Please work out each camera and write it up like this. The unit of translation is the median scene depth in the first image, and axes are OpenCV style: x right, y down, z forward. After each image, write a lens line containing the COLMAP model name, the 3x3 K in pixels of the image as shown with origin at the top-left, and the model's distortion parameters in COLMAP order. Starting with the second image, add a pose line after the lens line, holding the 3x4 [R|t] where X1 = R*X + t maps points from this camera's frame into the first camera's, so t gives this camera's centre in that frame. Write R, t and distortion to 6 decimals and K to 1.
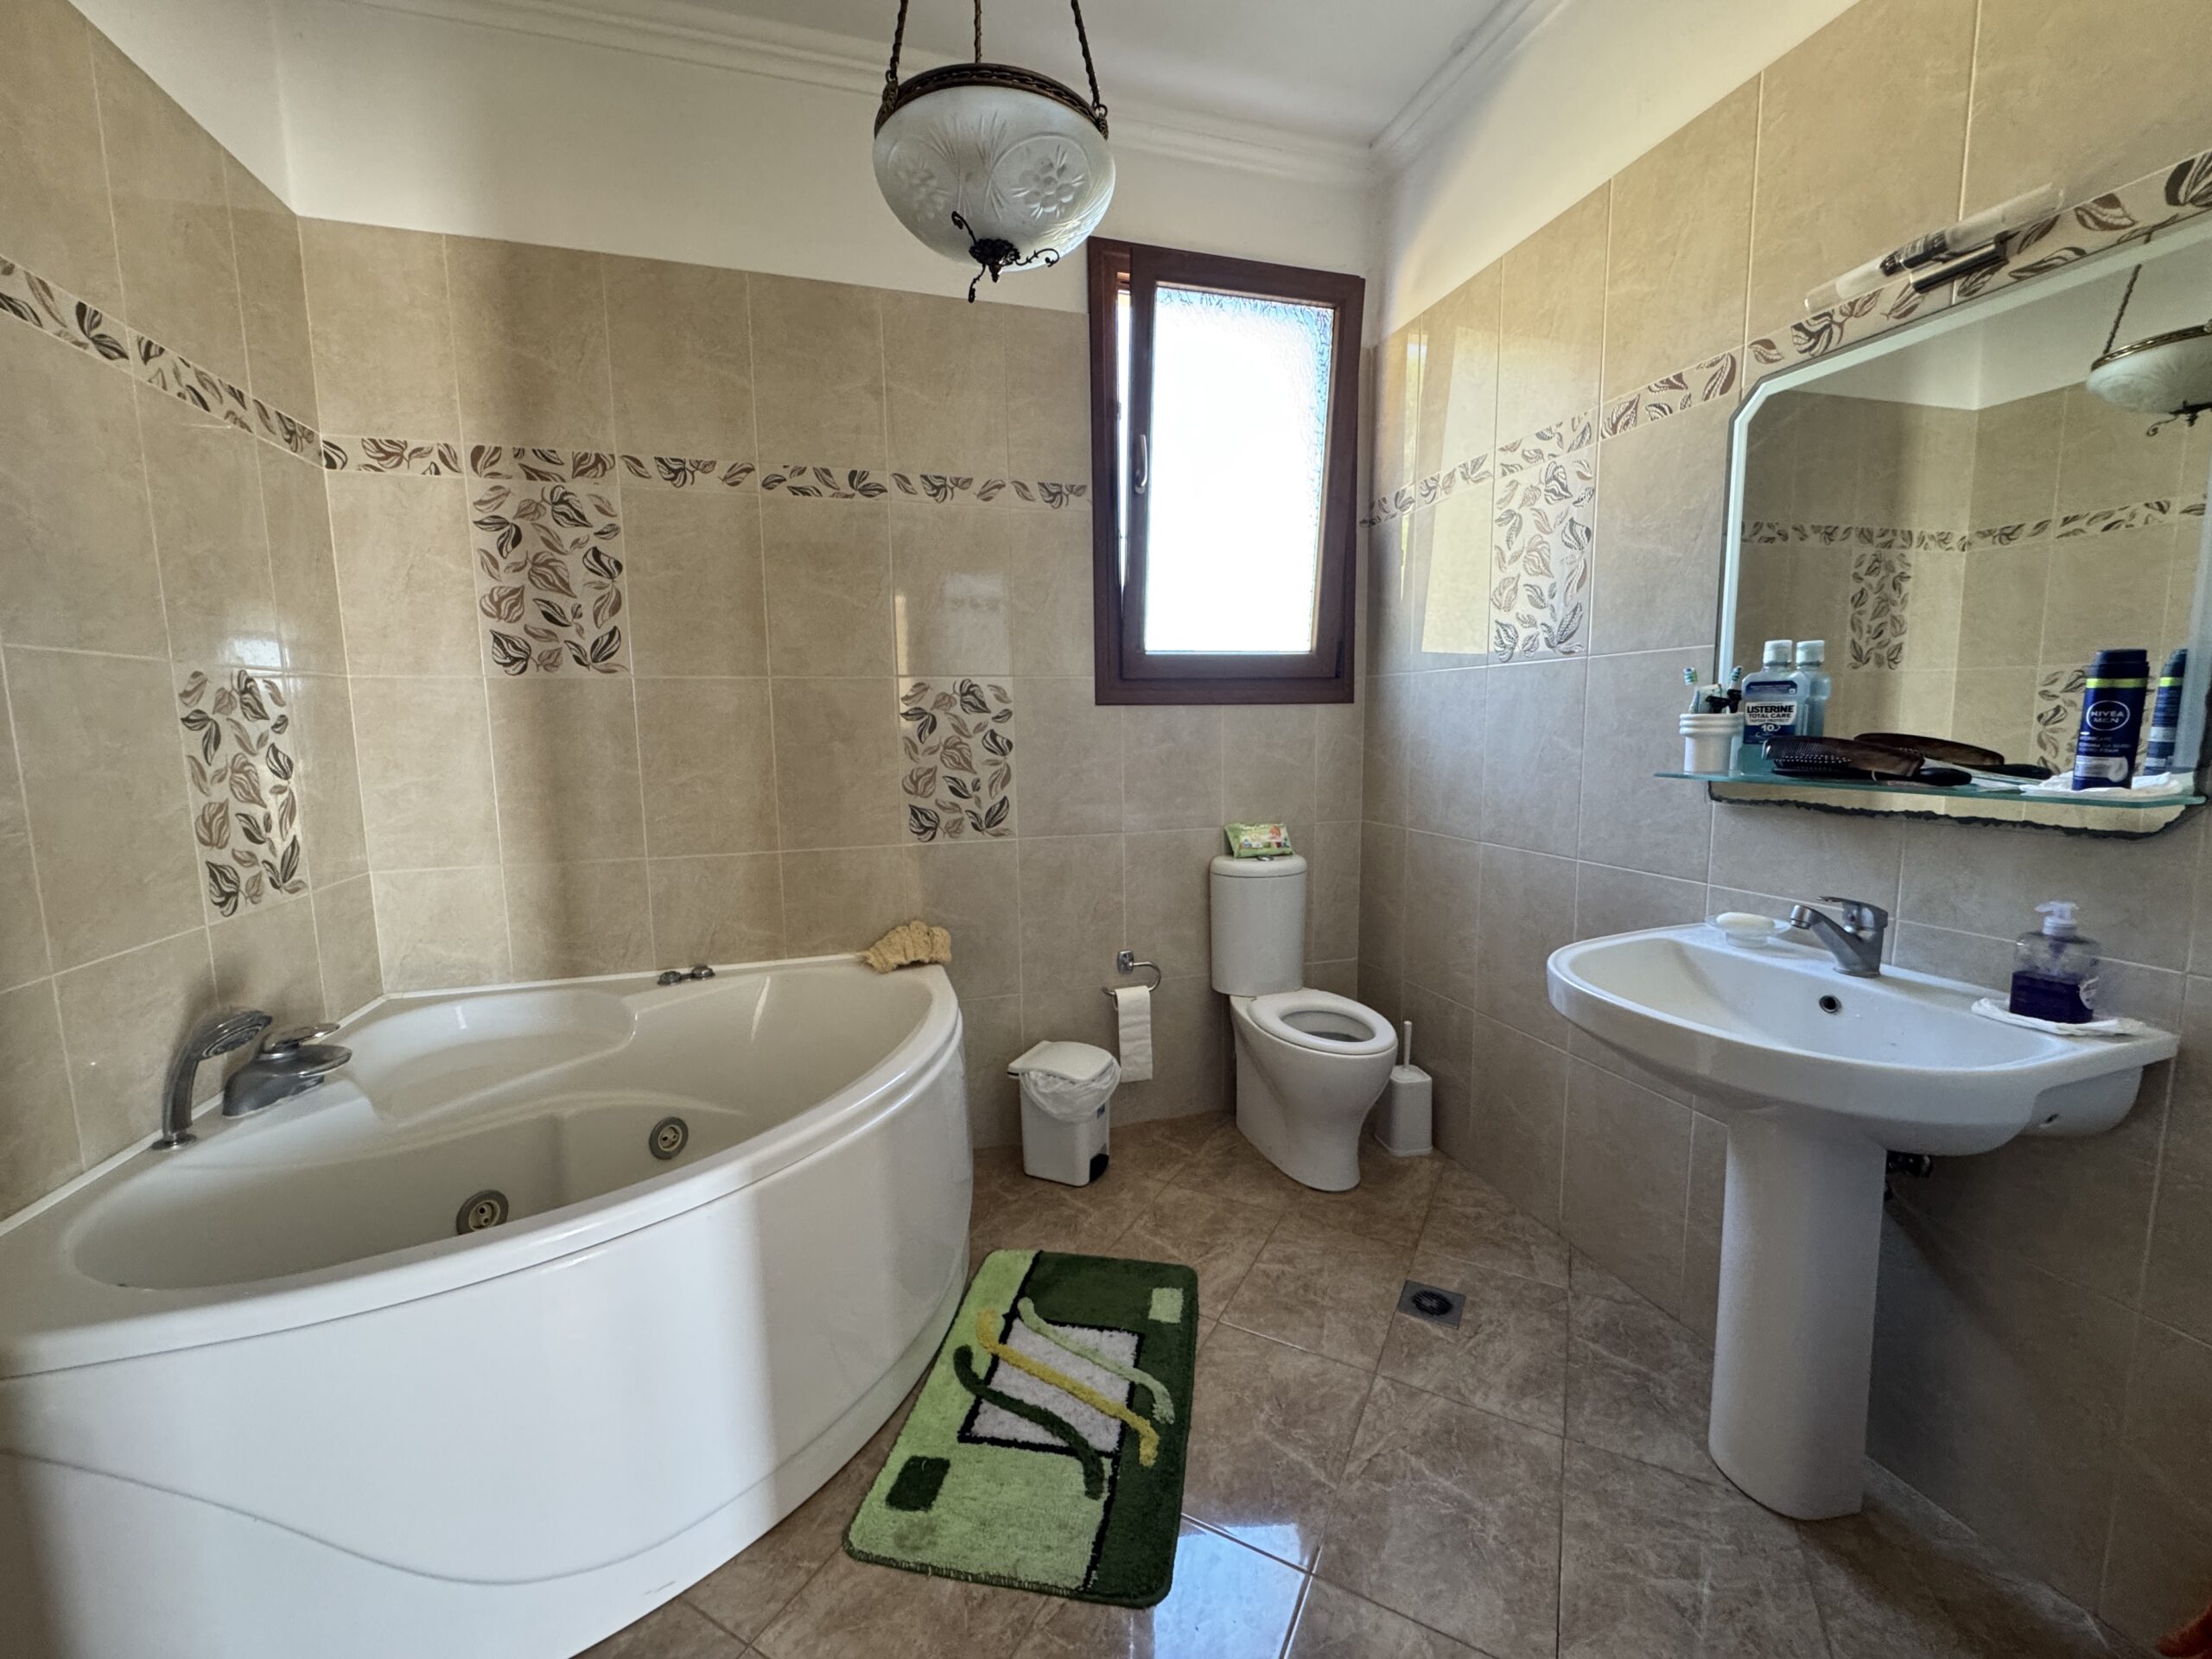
lens RADIAL K [[884.6, 0, 1109.2], [0, 884.6, 823.6], [0, 0, 1]] dist [-0.001306, 0.000155]
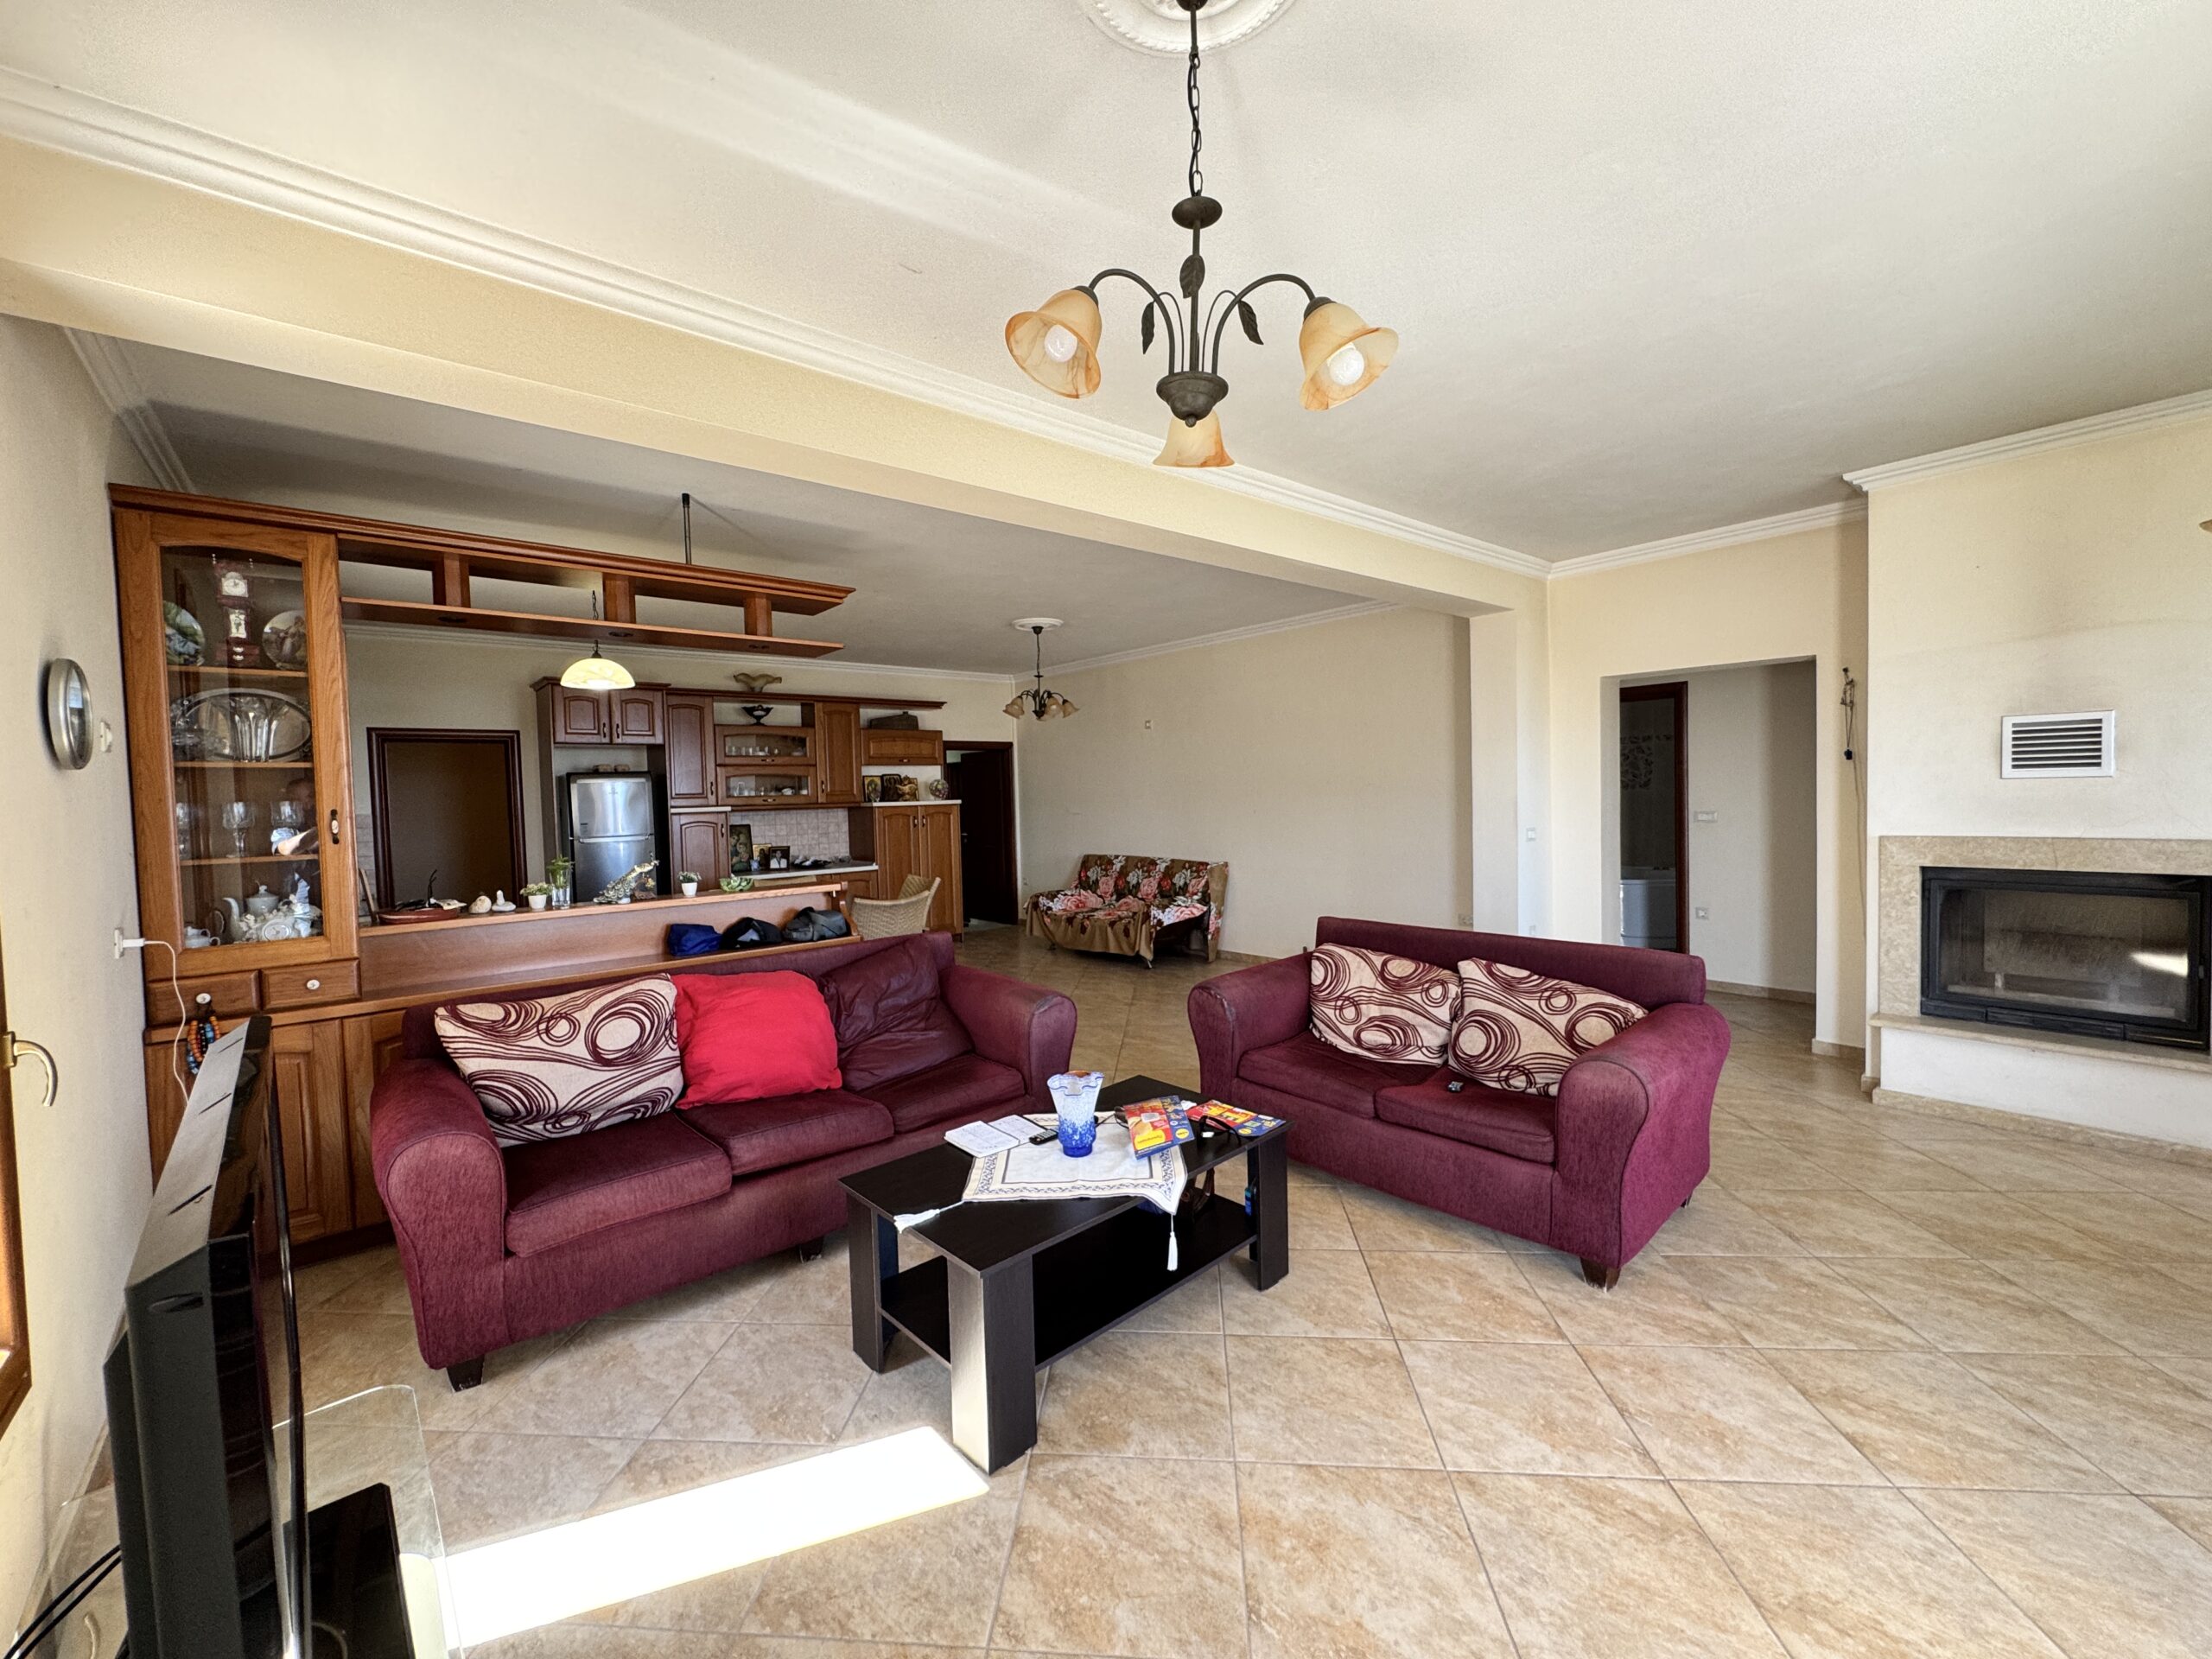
lens RADIAL K [[884.6, 0, 1108.6], [0, 884.6, 827.1], [0, 0, 1]] dist [-0.001306, 0.000155]
pose [[0.410949, 0.031988, -0.911097, 2.059699], [-0.091204, 0.995813, -0.006175, 0.241486], [0.907085, 0.085634, 0.412146, -2.810301]]
